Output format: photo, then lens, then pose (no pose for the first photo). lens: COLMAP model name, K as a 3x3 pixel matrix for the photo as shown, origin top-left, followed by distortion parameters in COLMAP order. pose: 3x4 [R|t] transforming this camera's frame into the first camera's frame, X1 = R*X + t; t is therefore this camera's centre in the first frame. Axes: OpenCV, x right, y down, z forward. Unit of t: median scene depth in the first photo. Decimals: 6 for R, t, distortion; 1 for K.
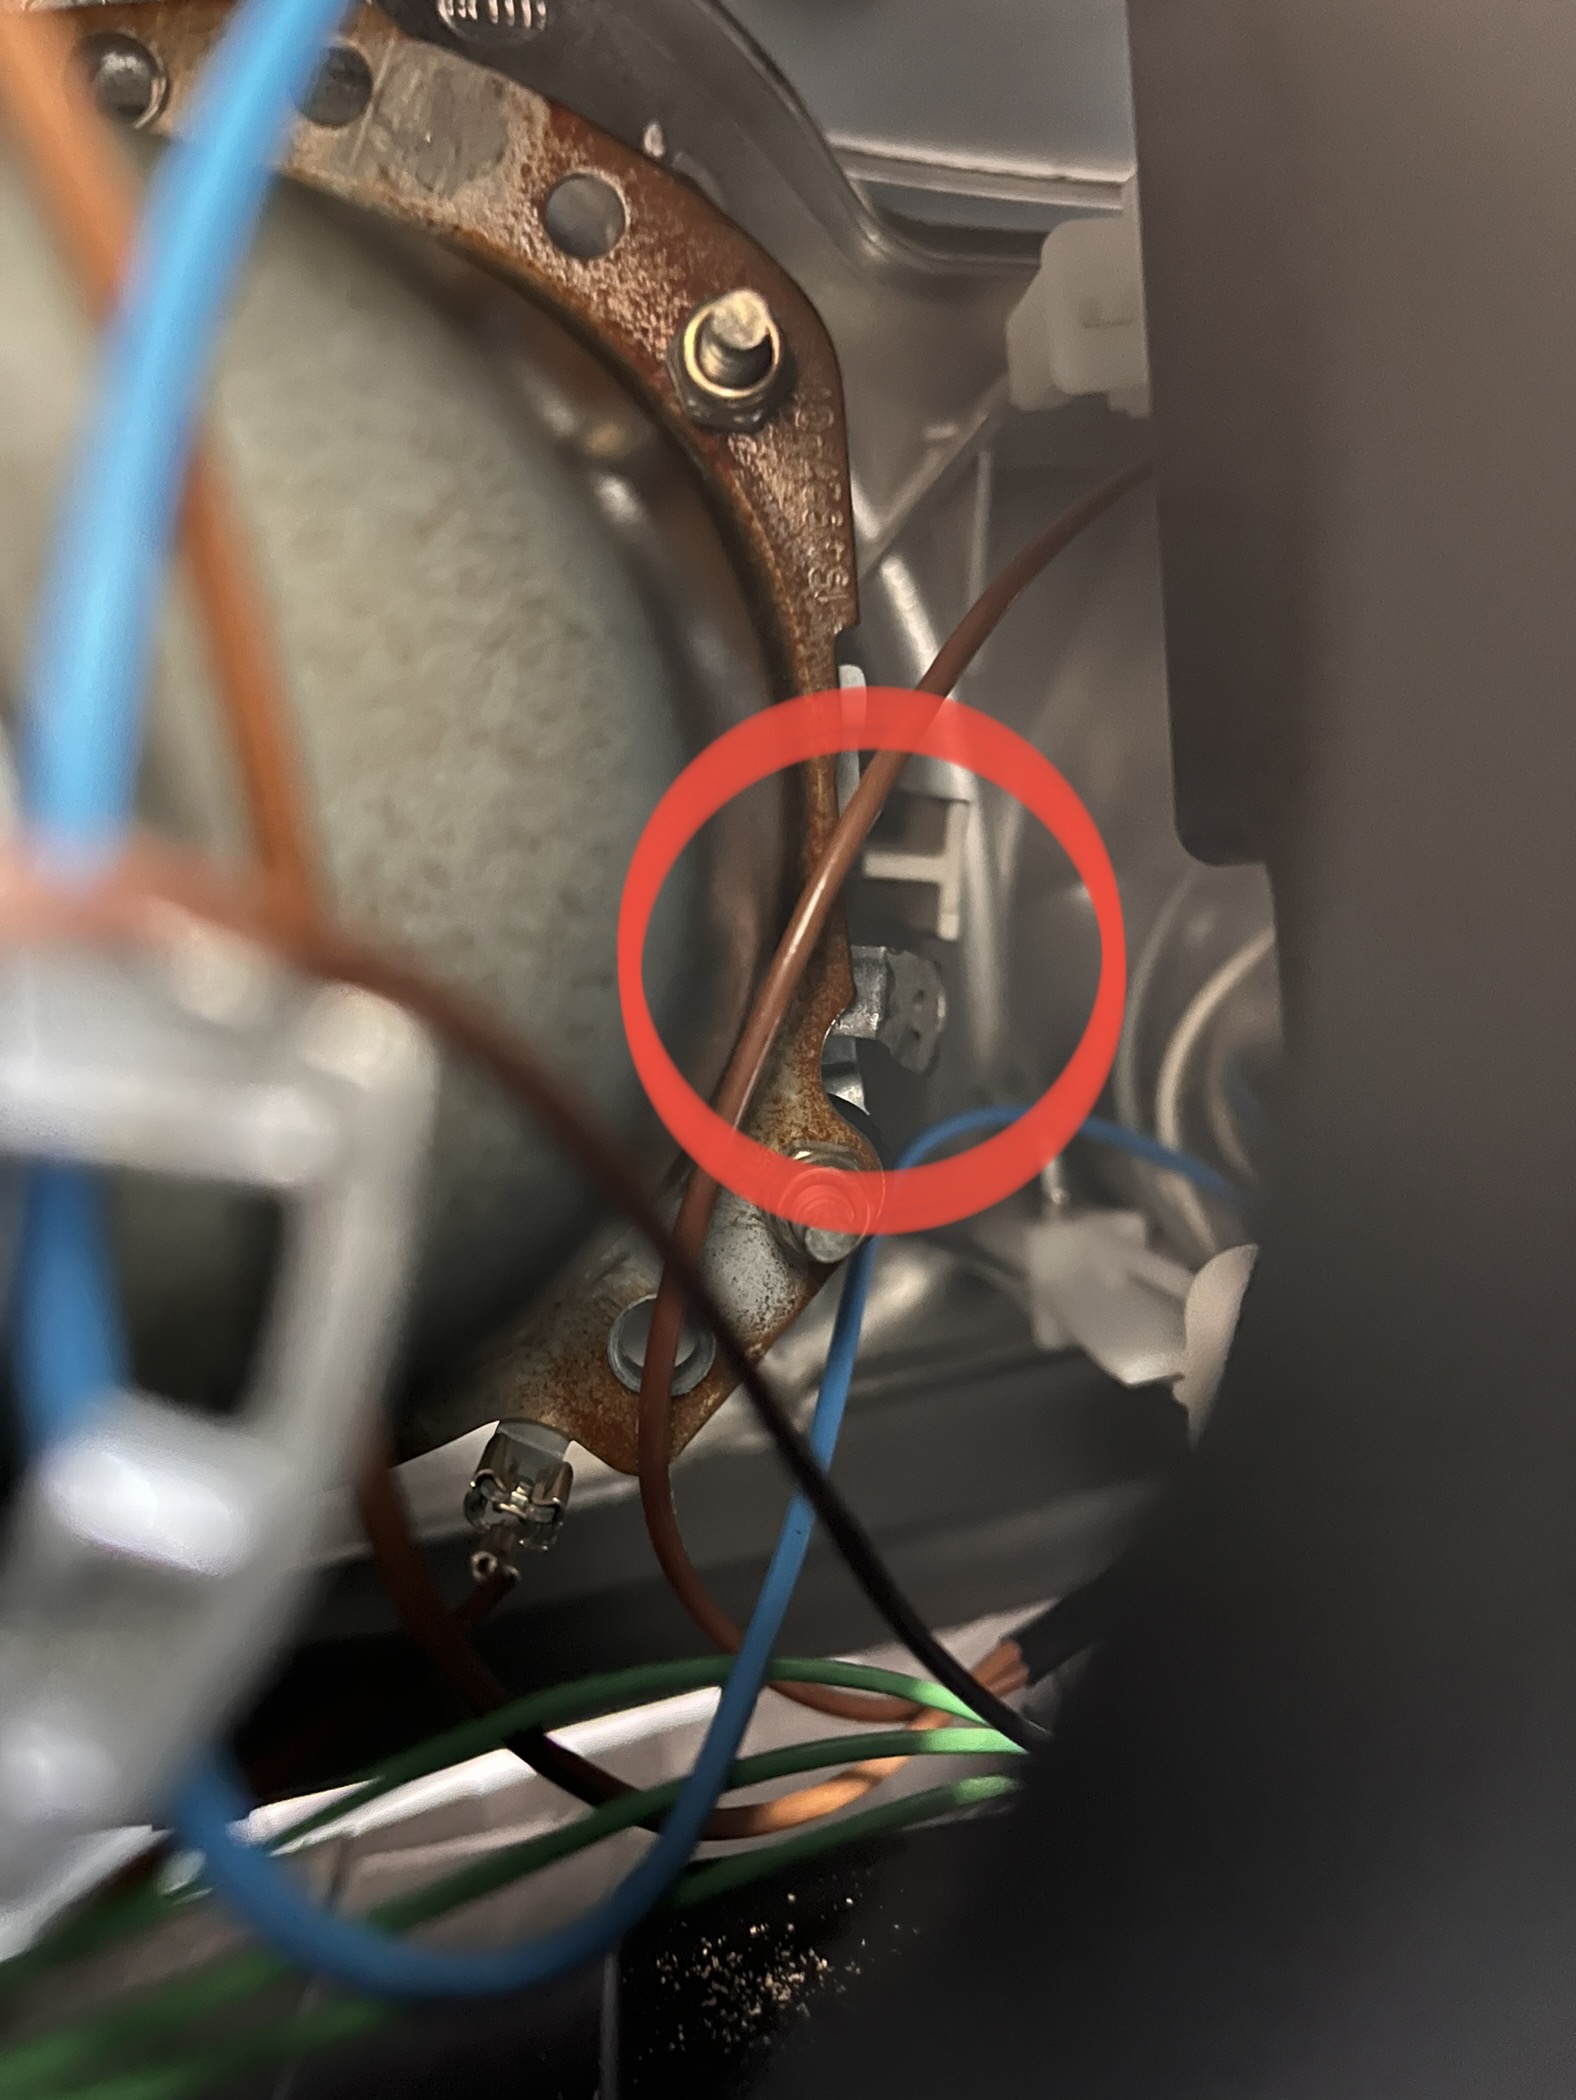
lens RADIAL K [[1594.7, 0, 786.2], [0, 1594.7, 1049.3], [0, 0, 1]] dist [-0.007909, -0.002671]
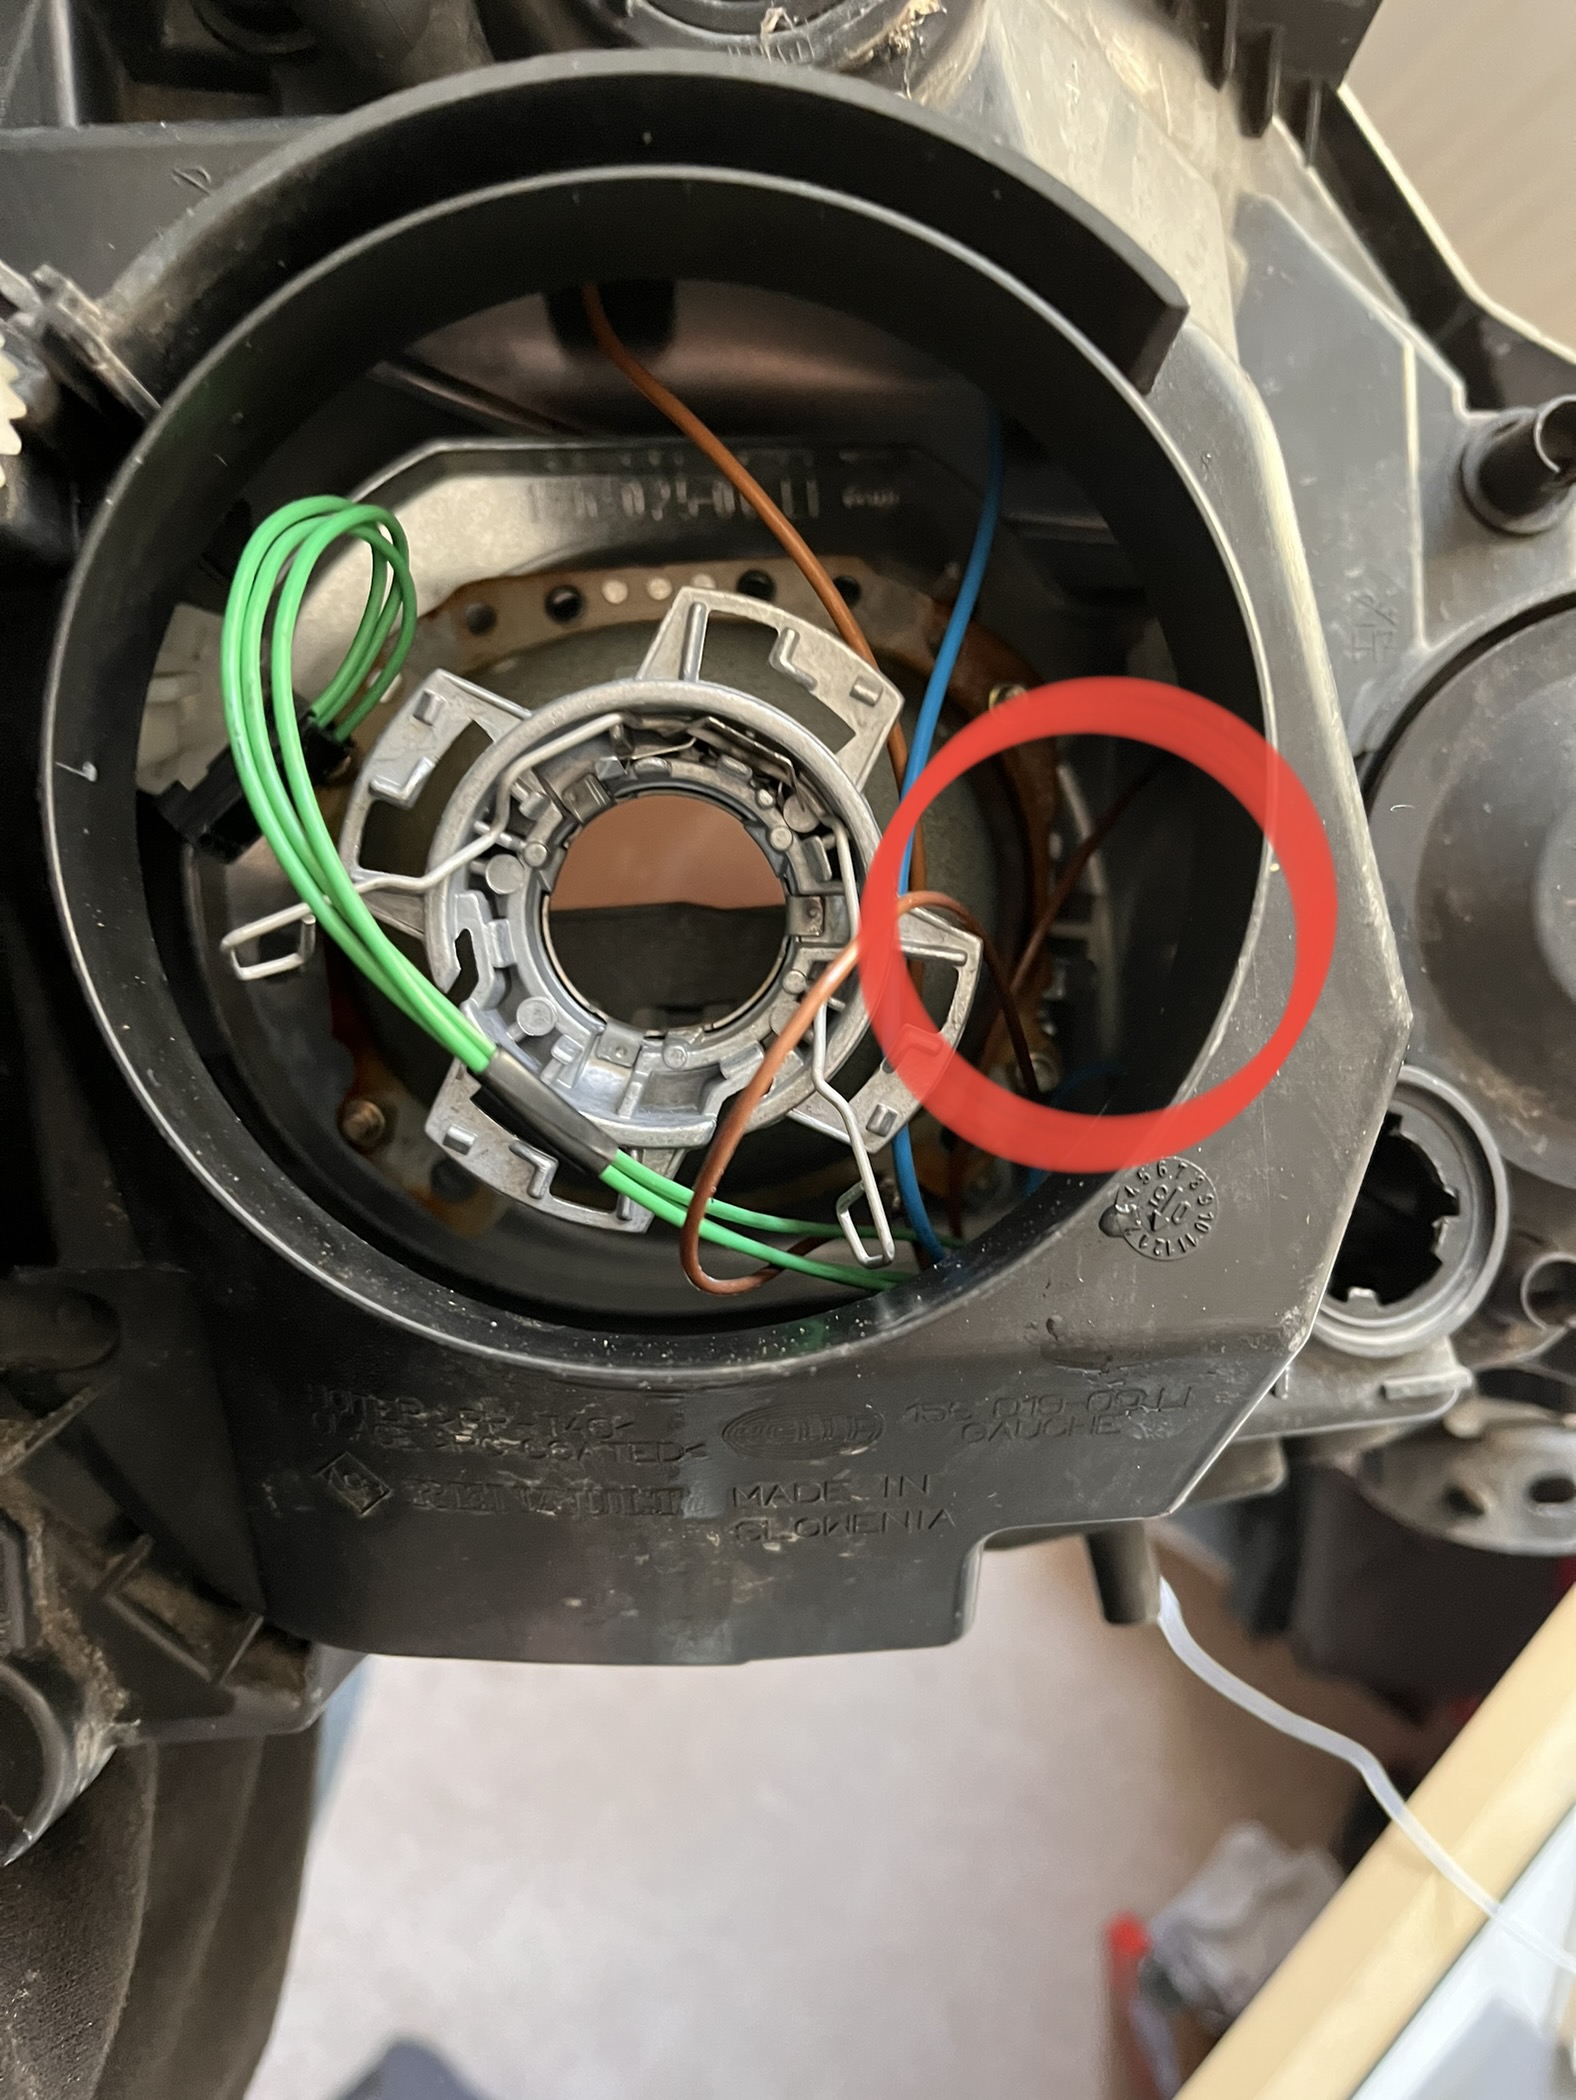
lens RADIAL K [[1594.7, 0, 790.1], [0, 1594.7, 1049.2], [0, 0, 1]] dist [-0.007909, -0.002671]
pose [[0.996905, 0.026266, -0.074099, -0.155816], [-0.031180, 0.997336, -0.065950, 0.222355], [0.072169, 0.068056, 0.995068, -1.242869]]
